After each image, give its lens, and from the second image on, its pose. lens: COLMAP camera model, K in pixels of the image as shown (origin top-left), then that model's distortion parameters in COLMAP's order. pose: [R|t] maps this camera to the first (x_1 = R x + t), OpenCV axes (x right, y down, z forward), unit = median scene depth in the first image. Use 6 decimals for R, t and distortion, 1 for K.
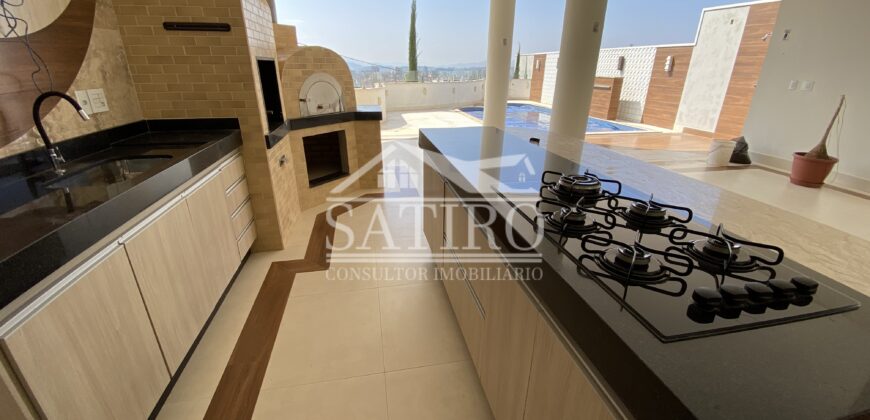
lens RADIAL K [[363.2, 0, 433.5], [0, 363.2, 212.5], [0, 0, 1]] dist [0.022964, -0.022779]
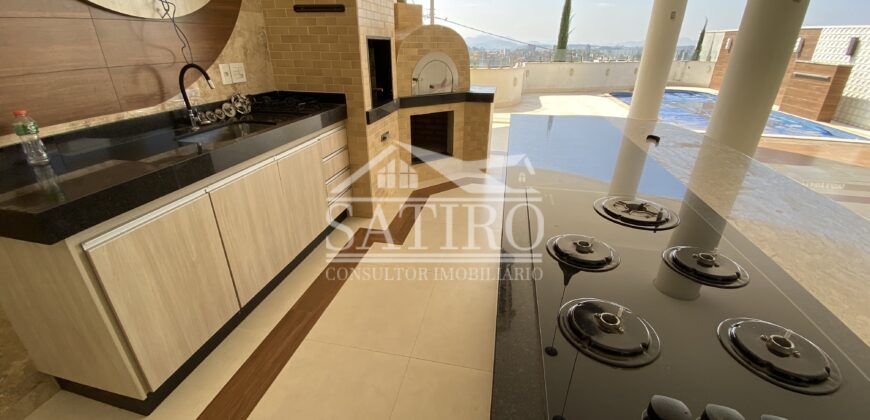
lens RADIAL K [[363.2, 0, 433.5], [0, 363.2, 212.5], [0, 0, 1]] dist [0.022964, -0.022779]
pose [[0.919339, 0.167093, -0.356225, 0.149082], [-0.149051, 0.985770, 0.077722, -0.029315], [0.364143, -0.018357, 0.931162, 0.066810]]
